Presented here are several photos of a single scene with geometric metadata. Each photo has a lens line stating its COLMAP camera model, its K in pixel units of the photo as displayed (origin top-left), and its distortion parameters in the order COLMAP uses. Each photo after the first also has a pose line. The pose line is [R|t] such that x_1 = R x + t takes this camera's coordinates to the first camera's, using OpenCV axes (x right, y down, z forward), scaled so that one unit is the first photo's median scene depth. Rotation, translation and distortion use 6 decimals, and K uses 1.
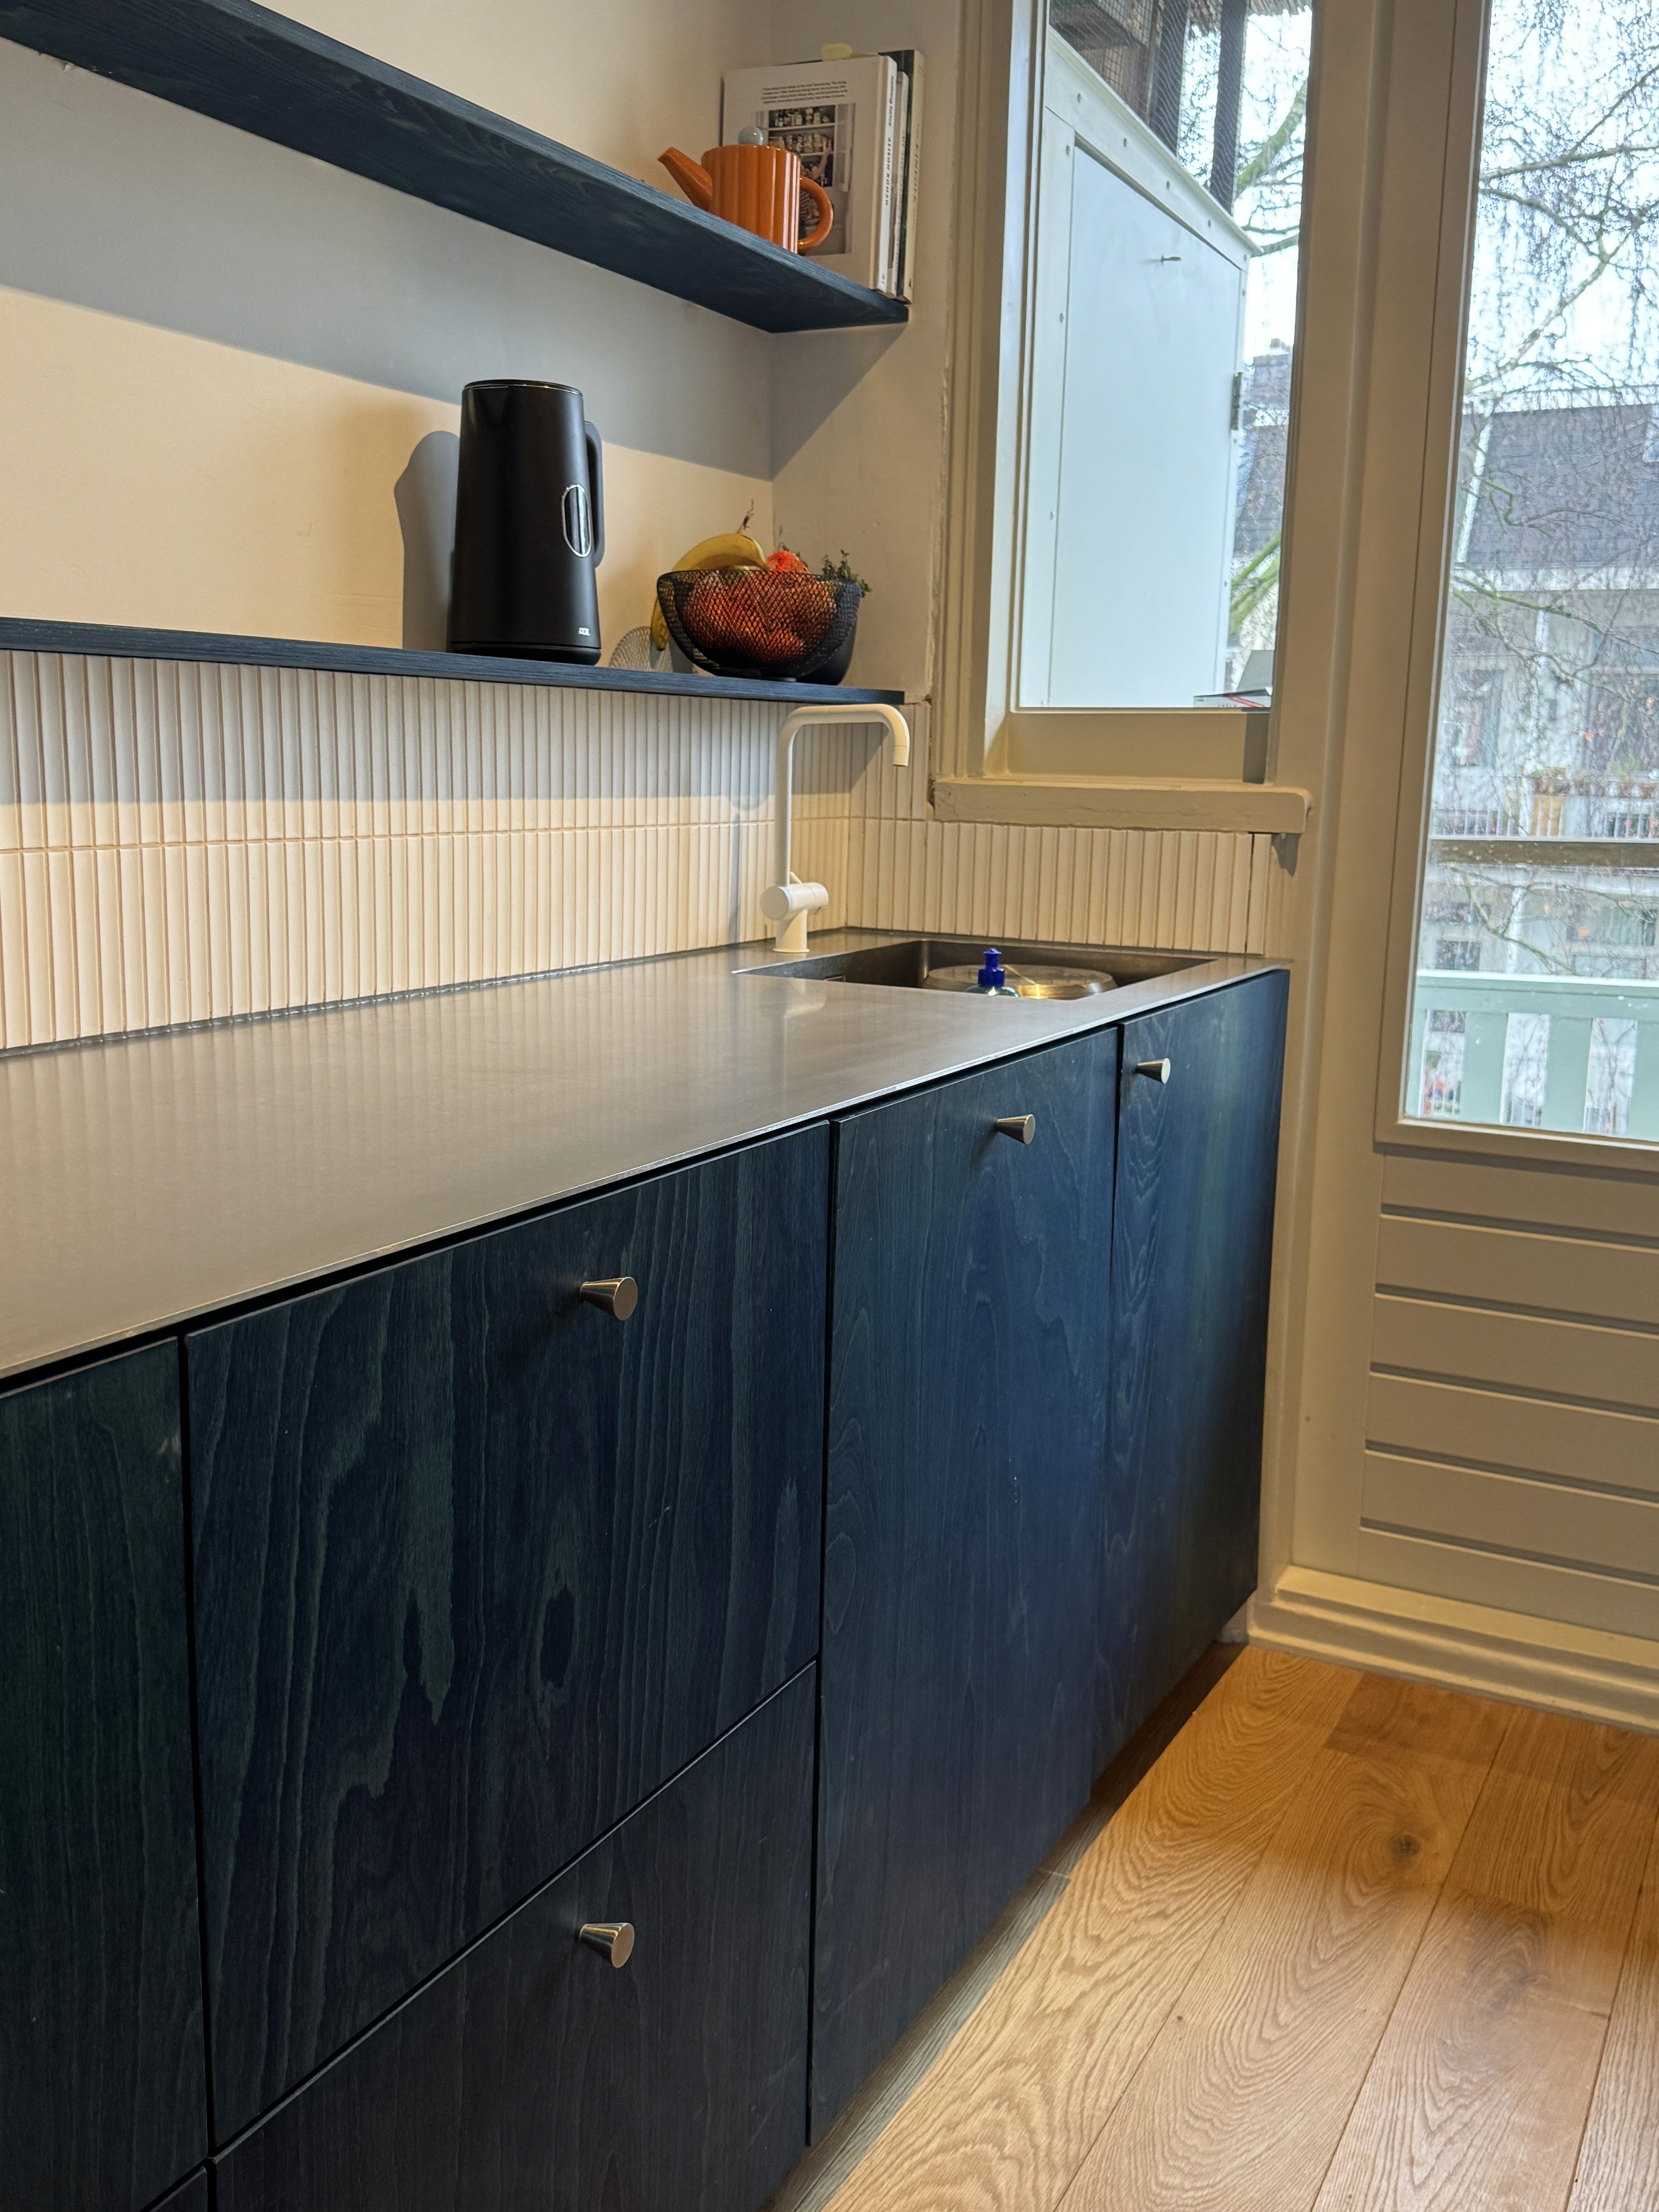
lens RADIAL K [[1999.2, 0, 830.6], [0, 1999.2, 1100.1], [0, 0, 1]] dist [0.091099, -0.074791]
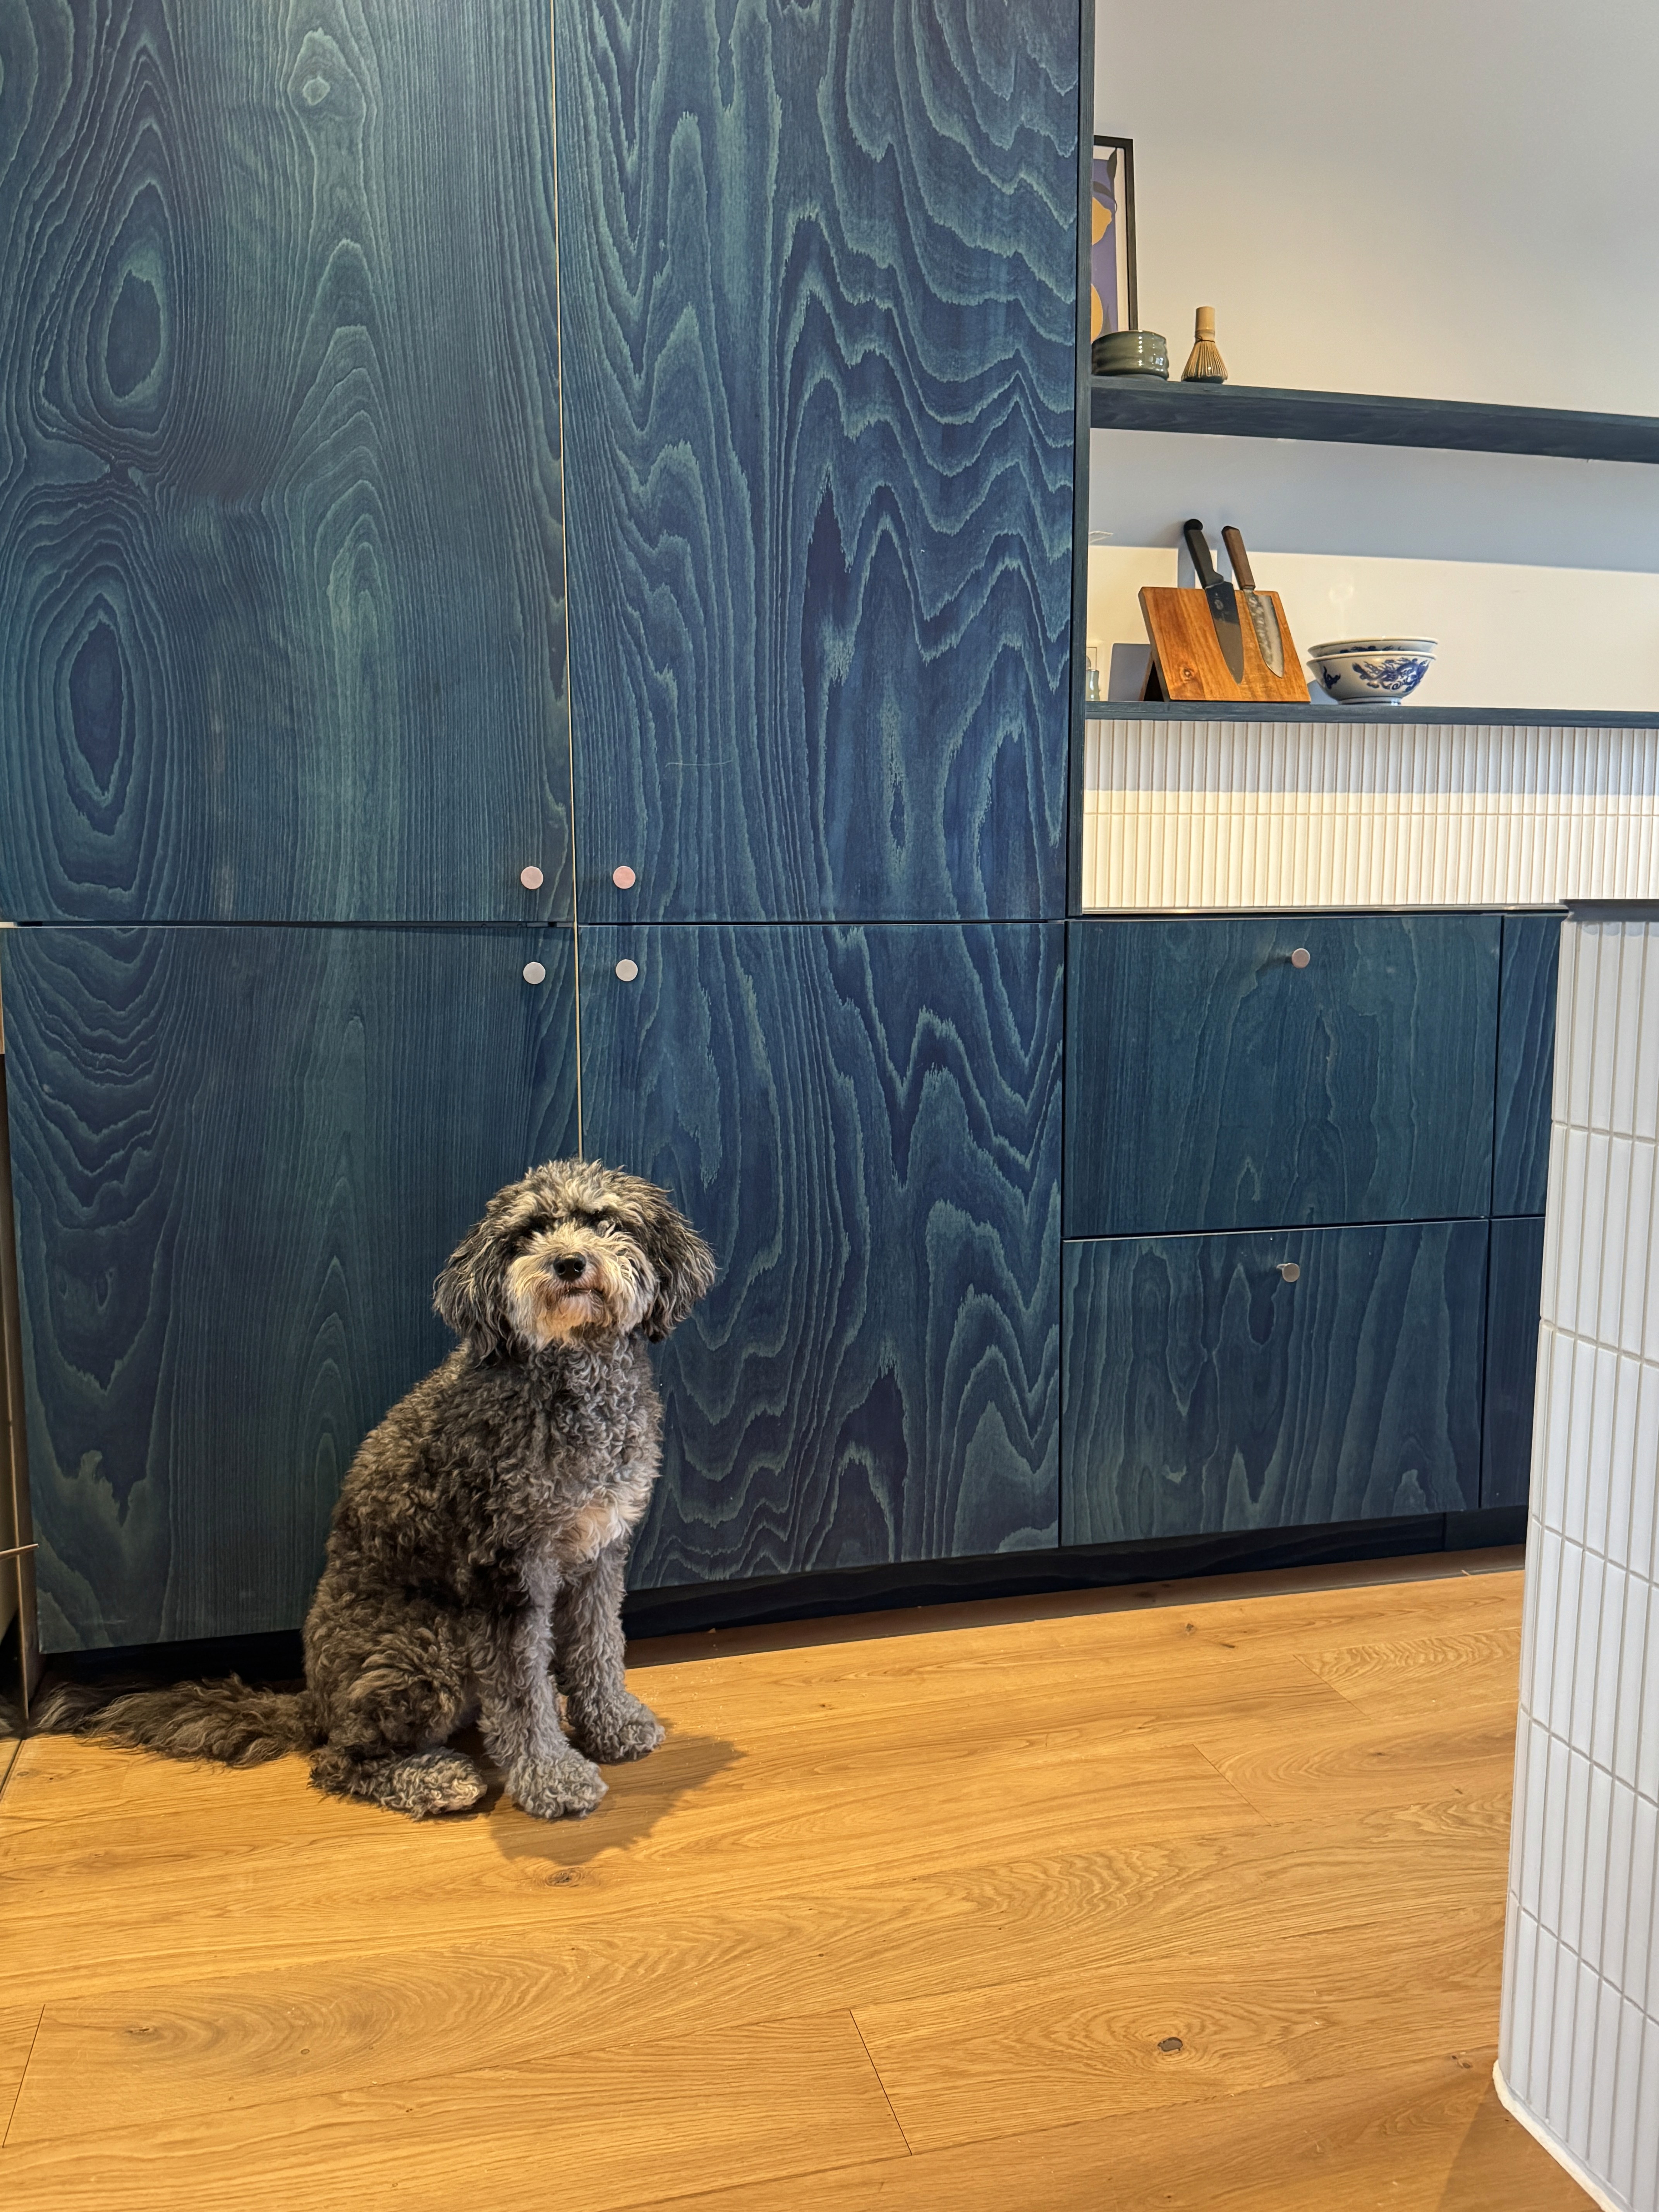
lens RADIAL K [[1730.1, 0, 843.6], [0, 1730.1, 1106.1], [0, 0, 1]] dist [0.092467, -0.137599]
pose [[0.668078, 0.061411, -0.741553, 0.676356], [-0.116480, 0.992933, -0.022710, 0.400170], [0.734918, 0.101548, 0.670510, -0.996054]]
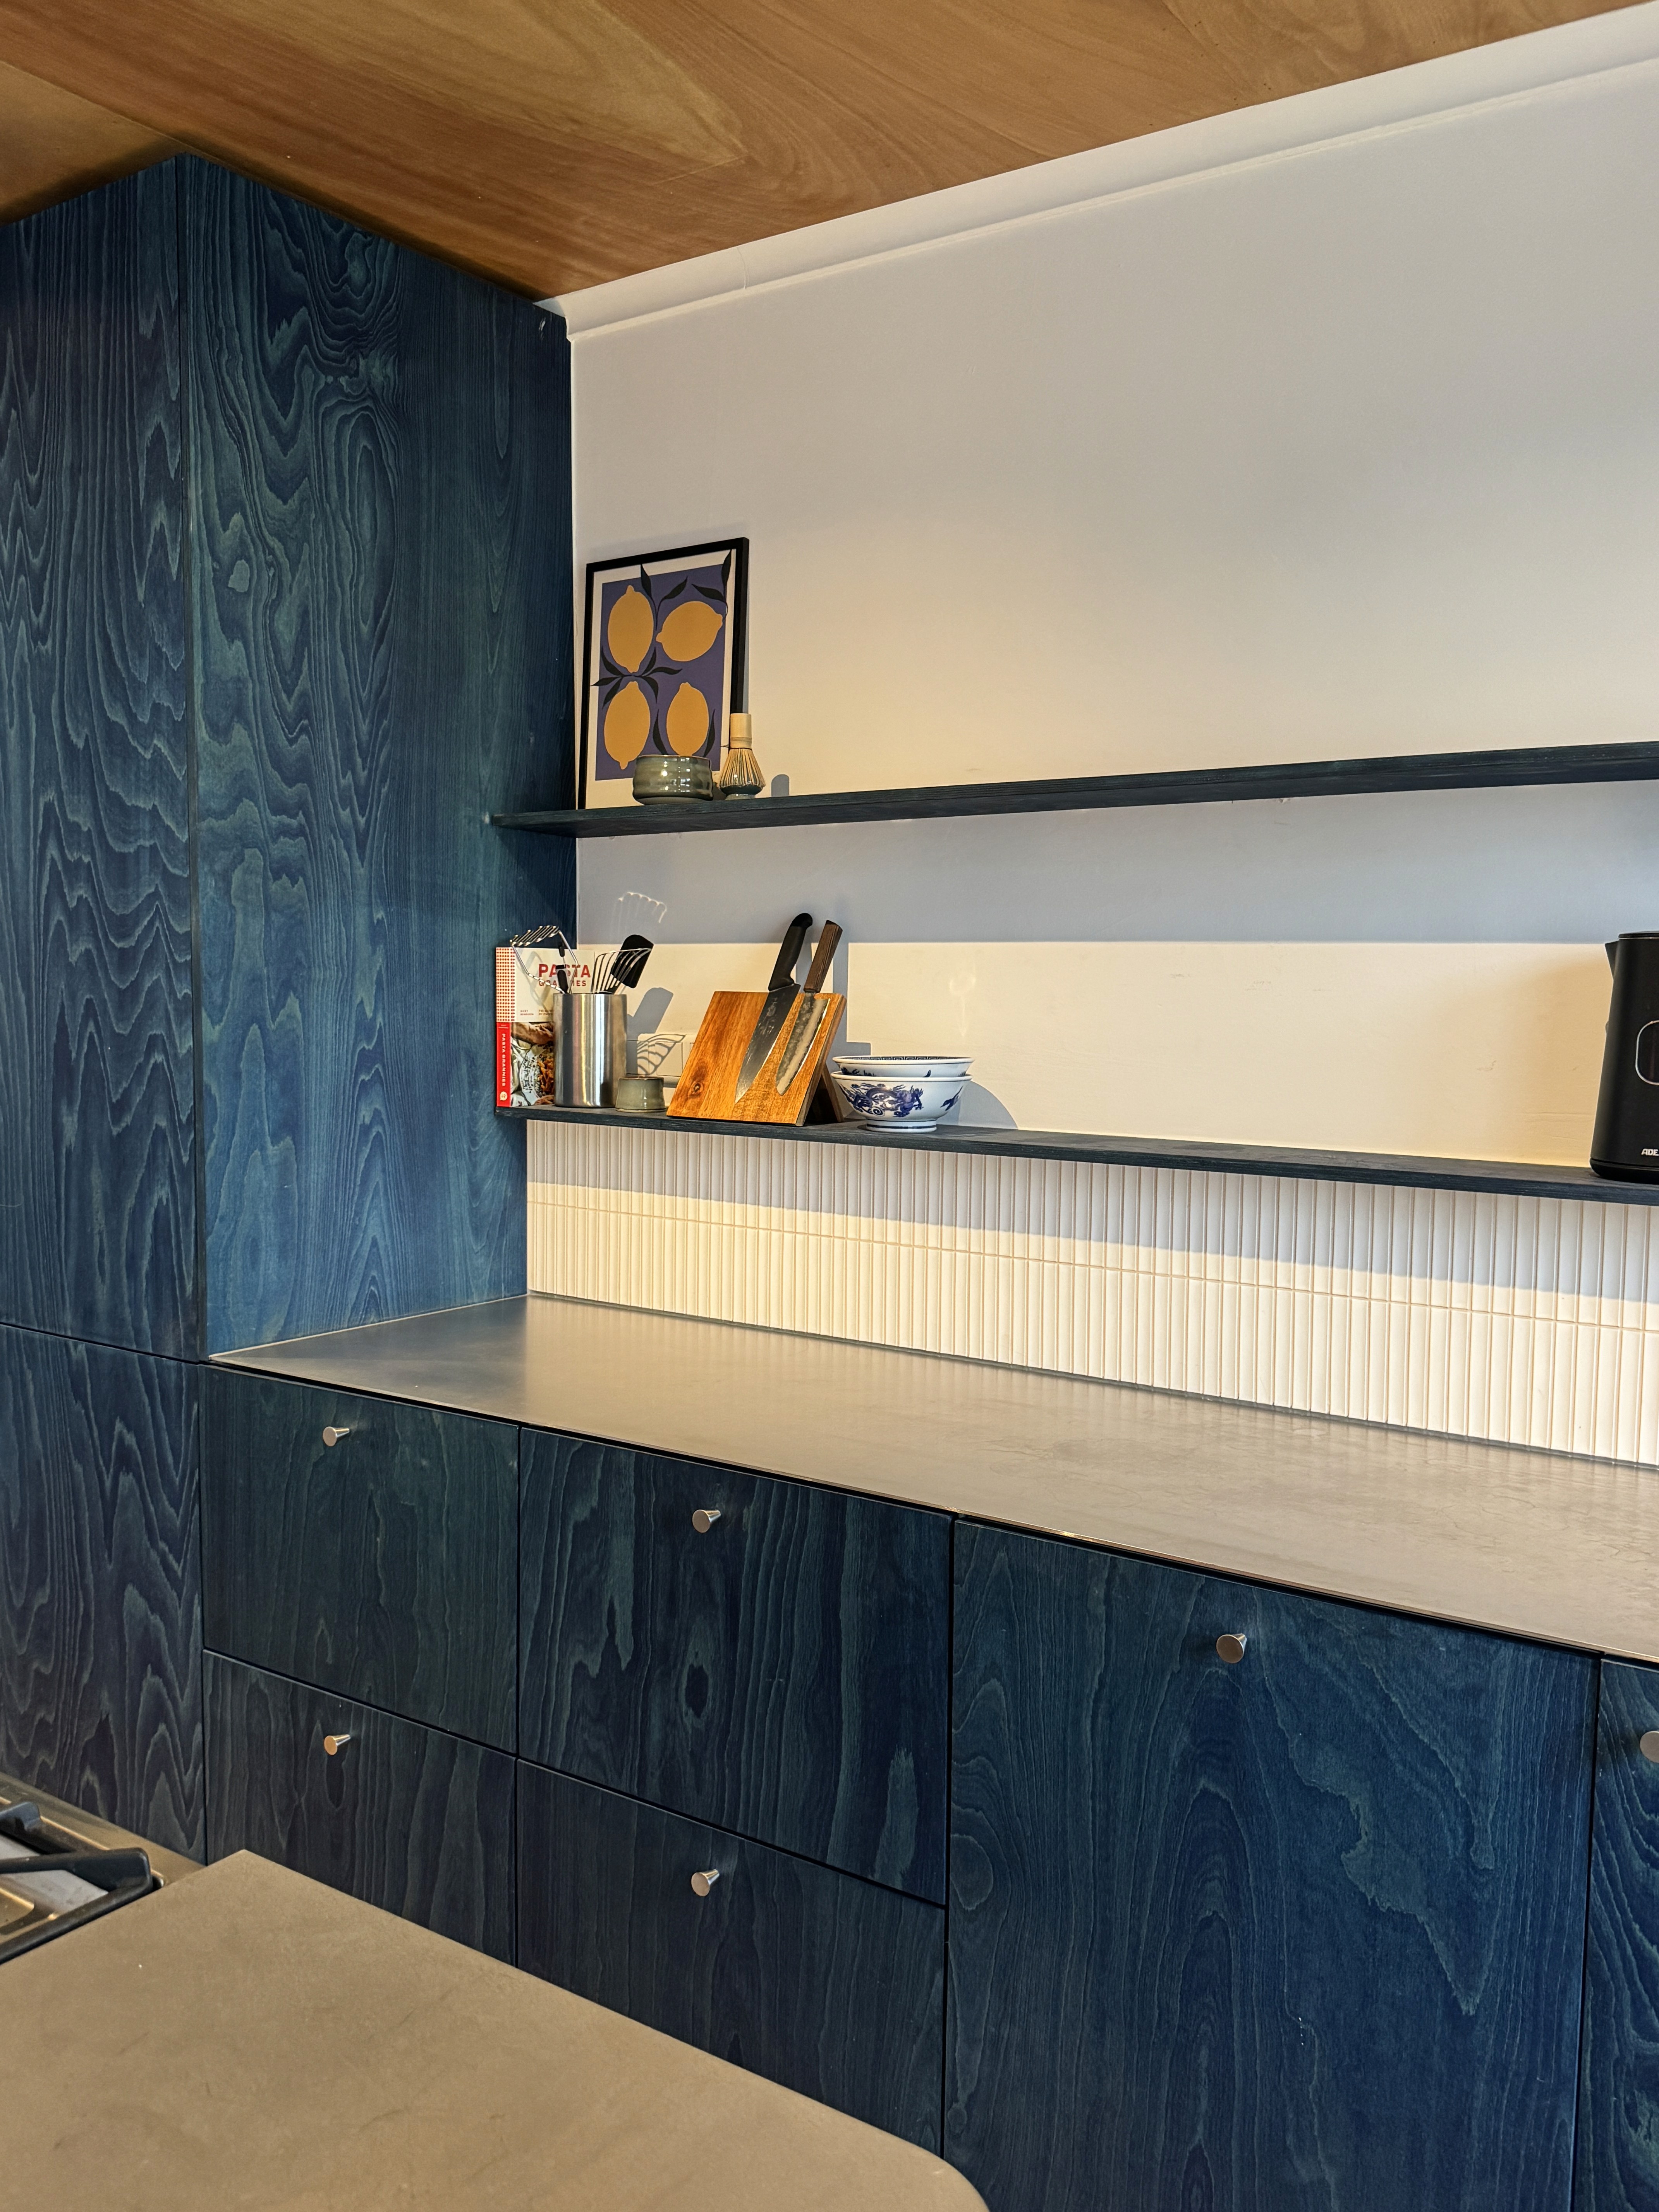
lens RADIAL K [[1755.2, 0, 835.7], [0, 1755.2, 1117.0], [0, 0, 1]] dist [0.094779, -0.138582]
pose [[-0.110070, 0.050057, -0.992663, 1.392963], [-0.195690, 0.978091, 0.071021, -0.383910], [0.974469, 0.202071, -0.097862, 1.100963]]
